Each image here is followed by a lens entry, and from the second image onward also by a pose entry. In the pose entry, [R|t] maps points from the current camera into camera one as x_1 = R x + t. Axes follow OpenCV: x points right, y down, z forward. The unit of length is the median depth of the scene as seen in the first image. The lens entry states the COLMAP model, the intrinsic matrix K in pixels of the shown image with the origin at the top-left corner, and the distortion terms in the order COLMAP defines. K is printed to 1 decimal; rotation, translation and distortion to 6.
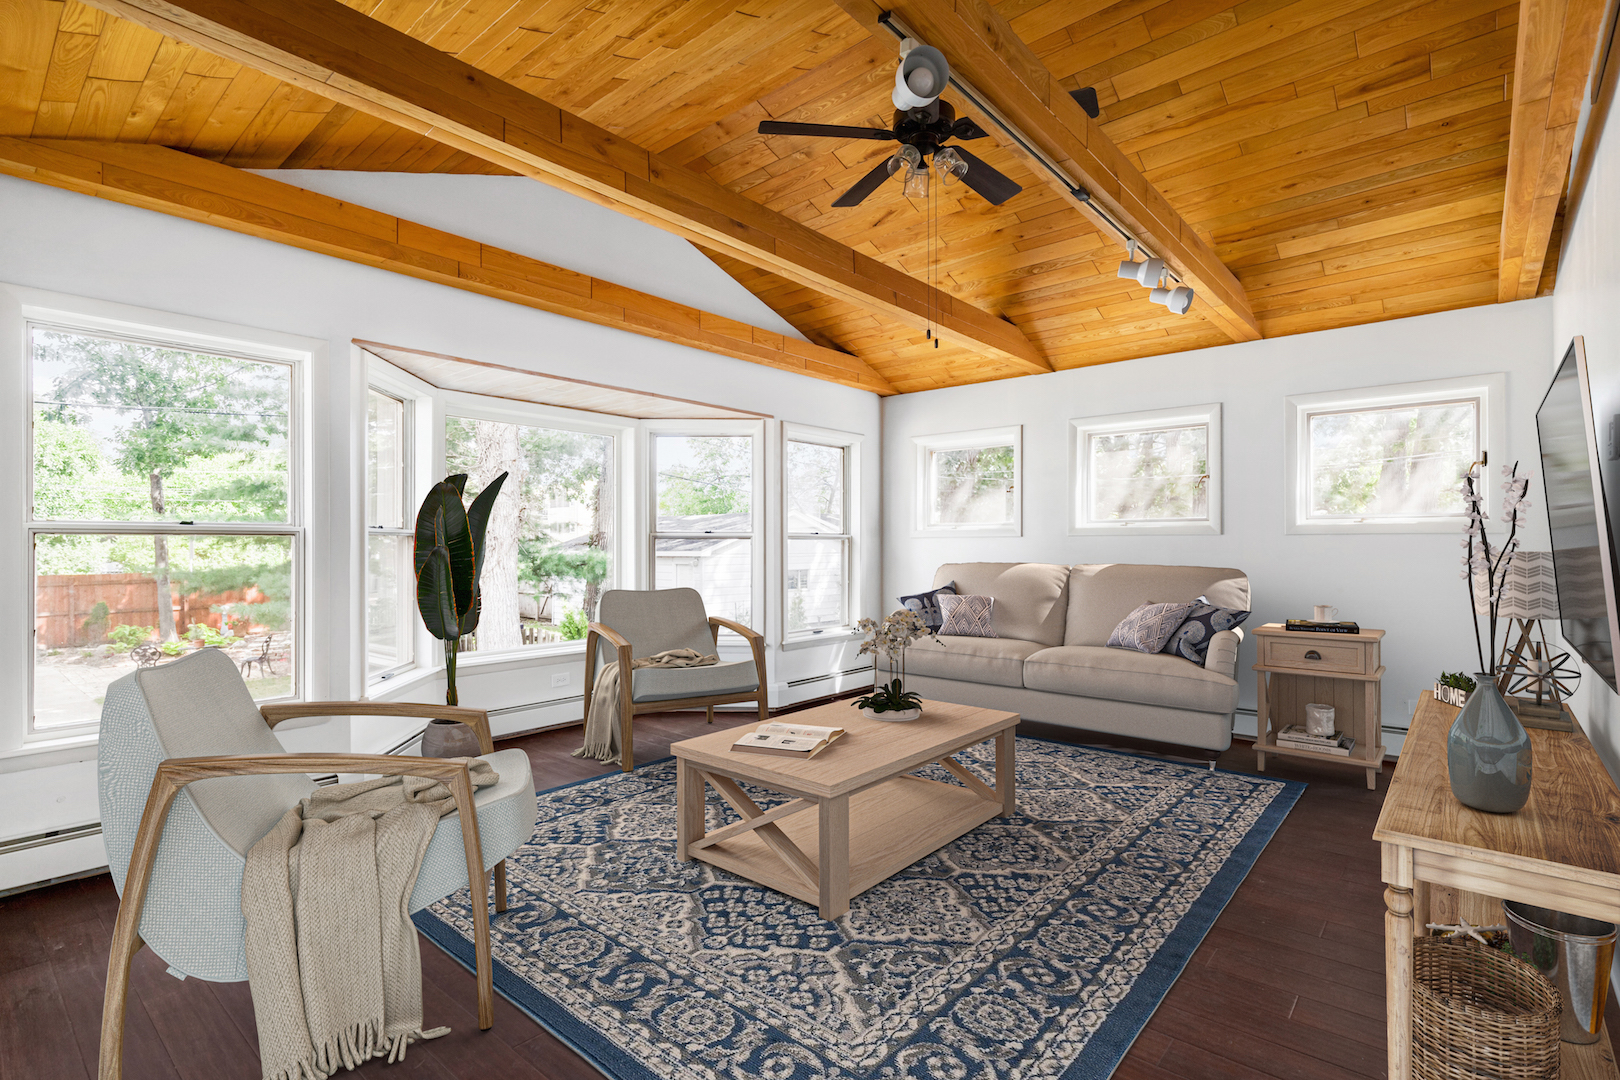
lens RADIAL K [[769.1, 0, 810.2], [0, 769.1, 539.8], [0, 0, 1]] dist [-0.000841, -0.000308]
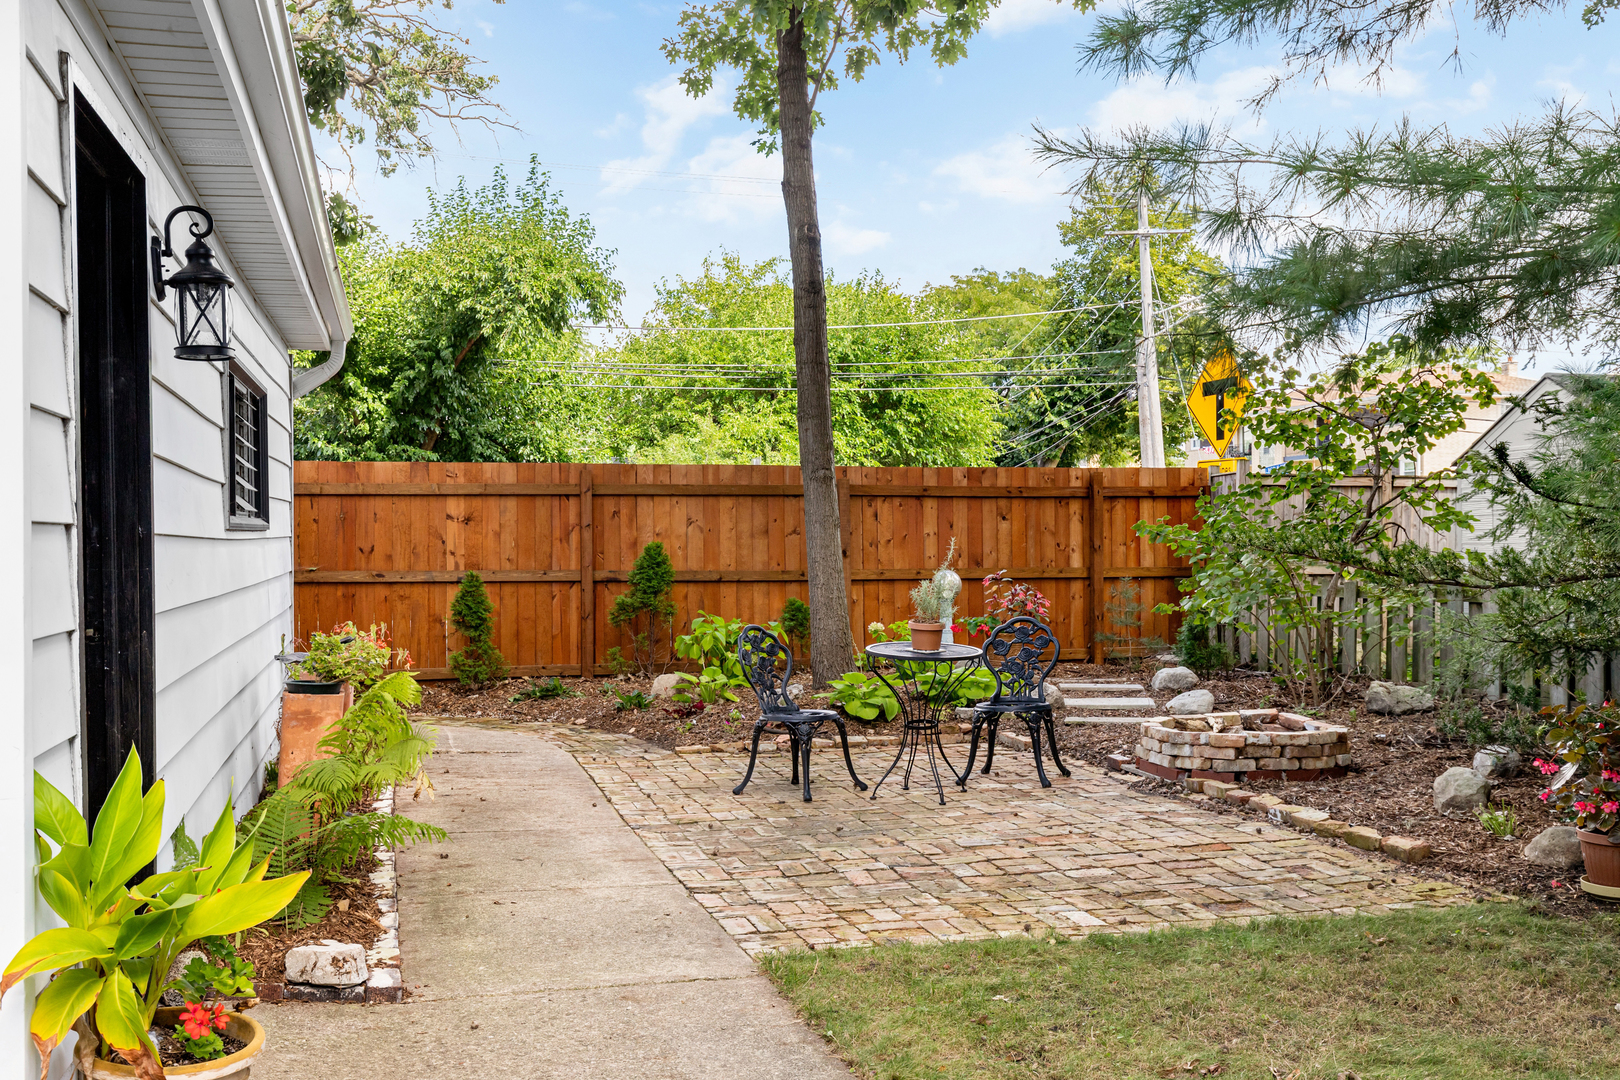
lens RADIAL K [[1539.7, 0, 813.4], [0, 1539.7, 546.0], [0, 0, 1]] dist [0.022224, 0.000000]
pose [[0.828140, 0.001297, -0.560520, -0.629830], [0.004910, 0.999942, 0.009567, 0.096125], [0.560500, -0.010675, 0.828086, 0.624971]]
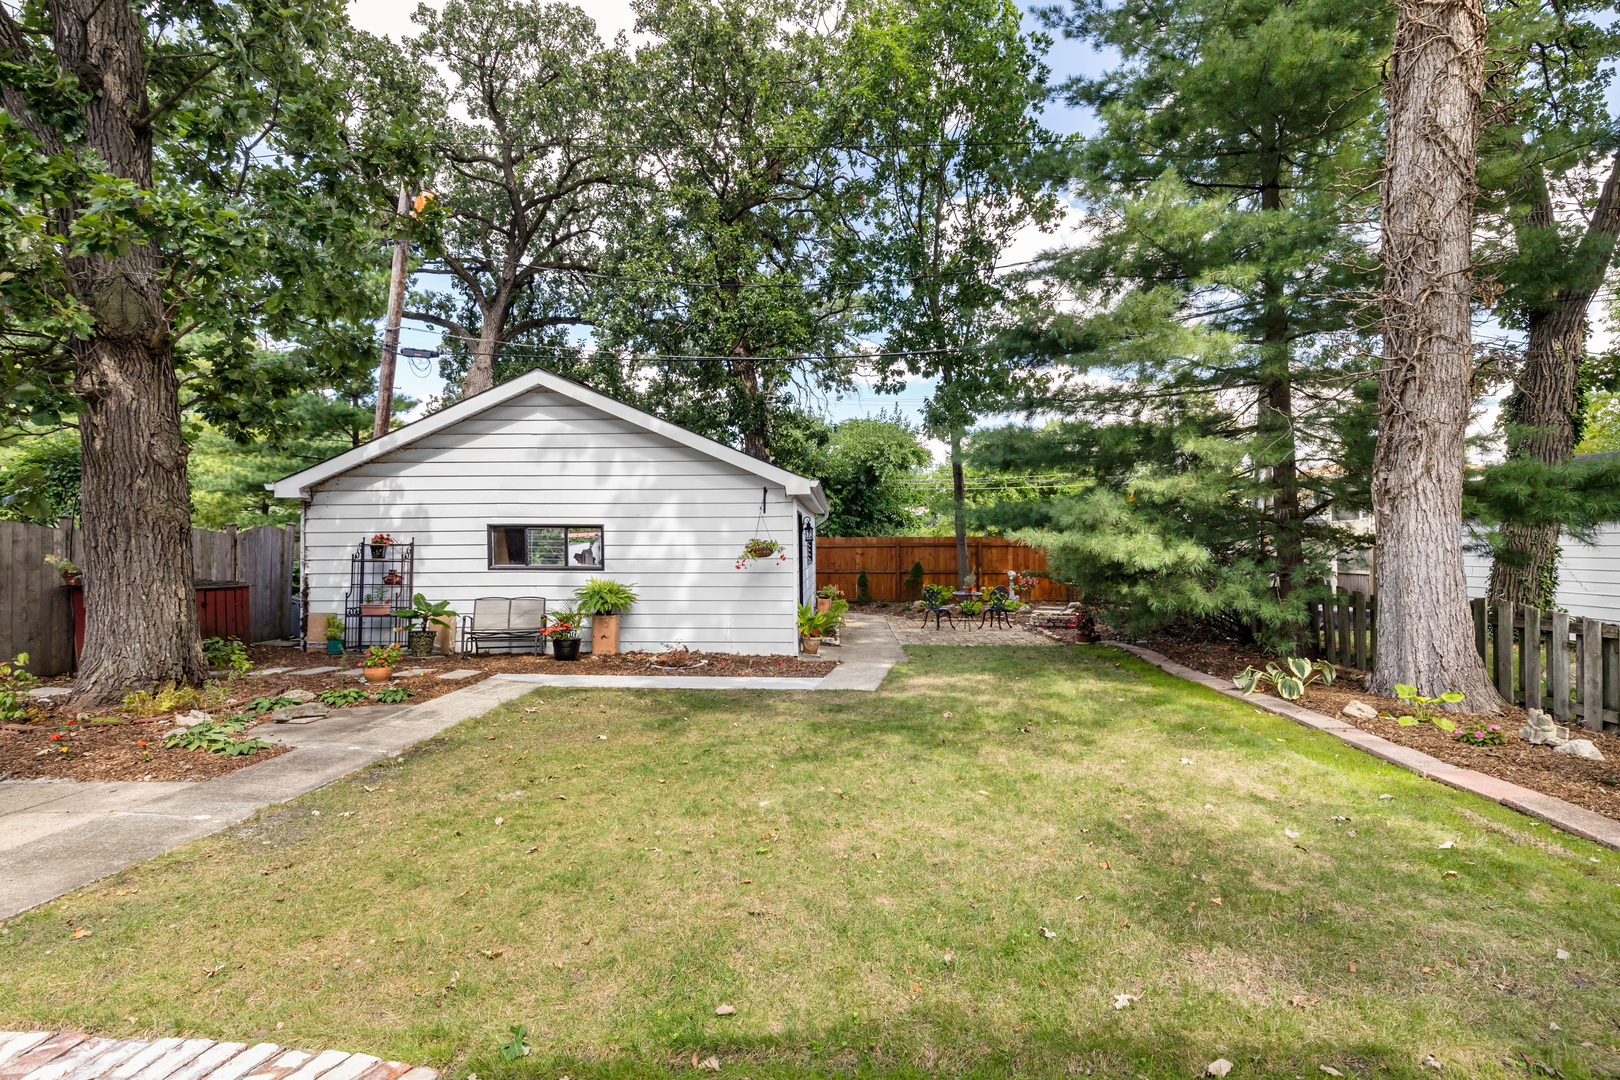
lens RADIAL K [[769.1, 0, 822.5], [0, 769.1, 532.7], [0, 0, 1]] dist [-0.000841, -0.000308]
pose [[0.628188, -0.018351, -0.777845, -0.212373], [0.011703, 0.999832, -0.014137, 0.068693], [0.777974, -0.000223, 0.628297, 0.278691]]
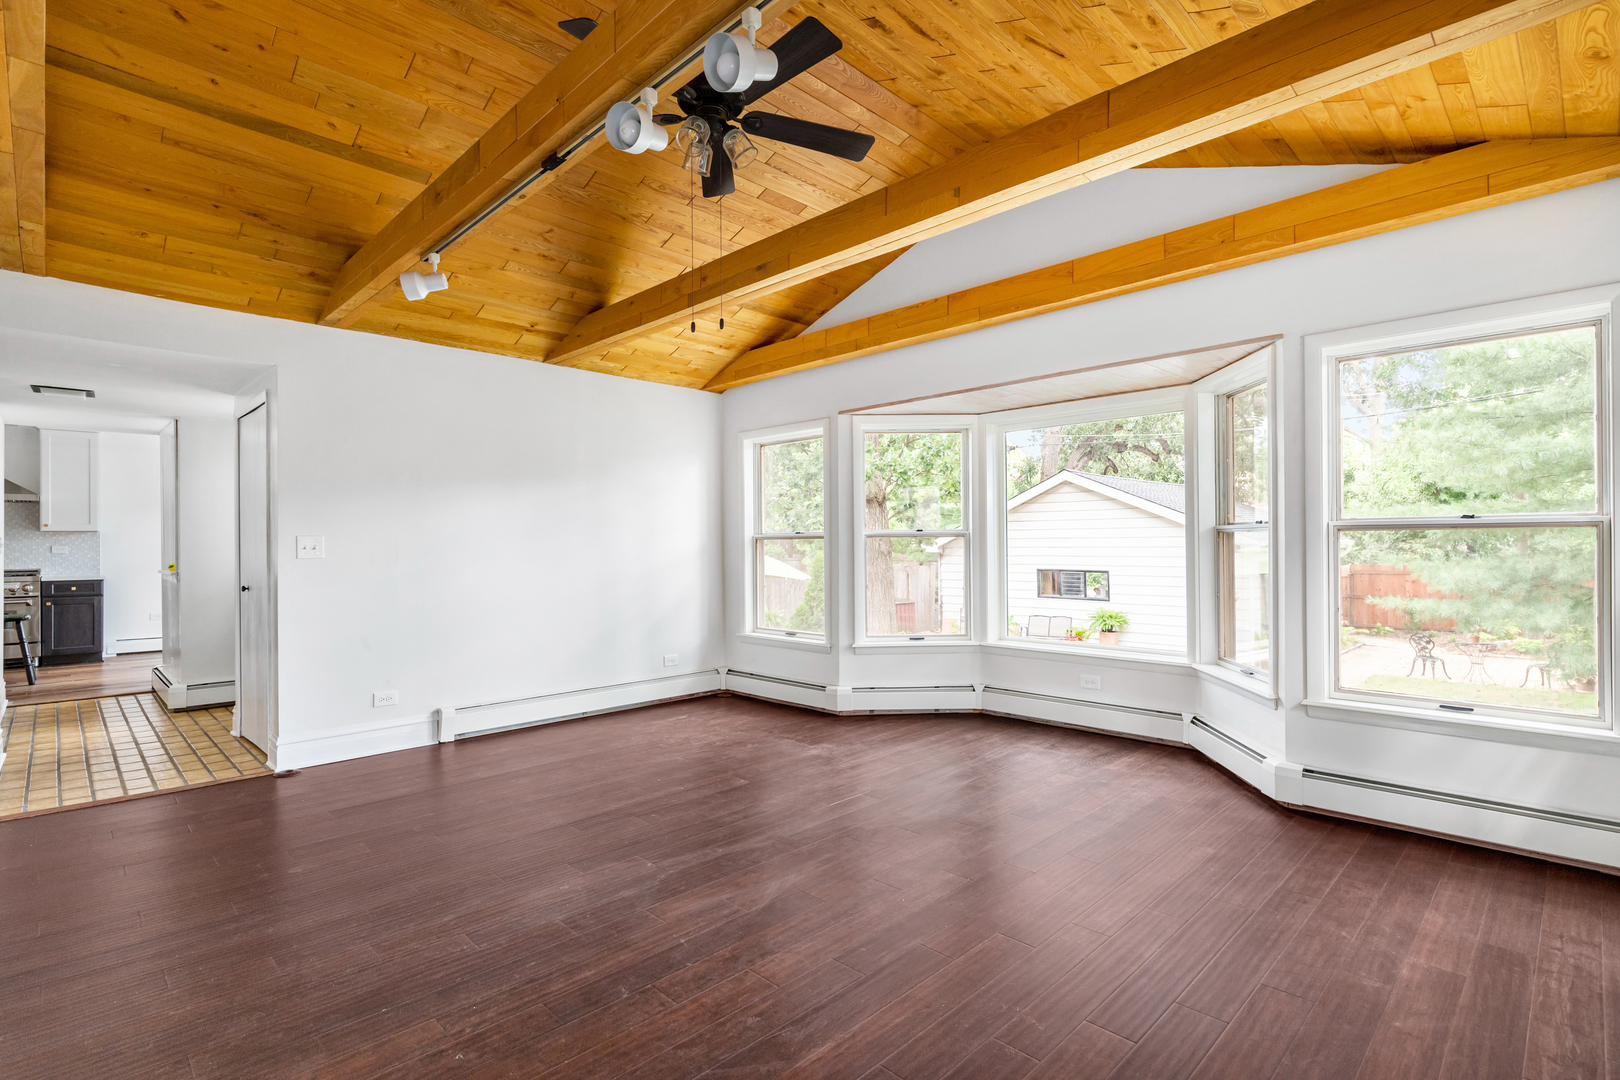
lens RADIAL K [[769.1, 0, 819.2], [0, 769.1, 540.1], [0, 0, 1]] dist [-0.000841, -0.000308]
pose [[-0.074786, -0.004774, -0.997188, 0.224660], [0.014630, 0.999876, -0.005884, 0.001827], [0.997092, -0.015029, -0.074707, 0.249191]]
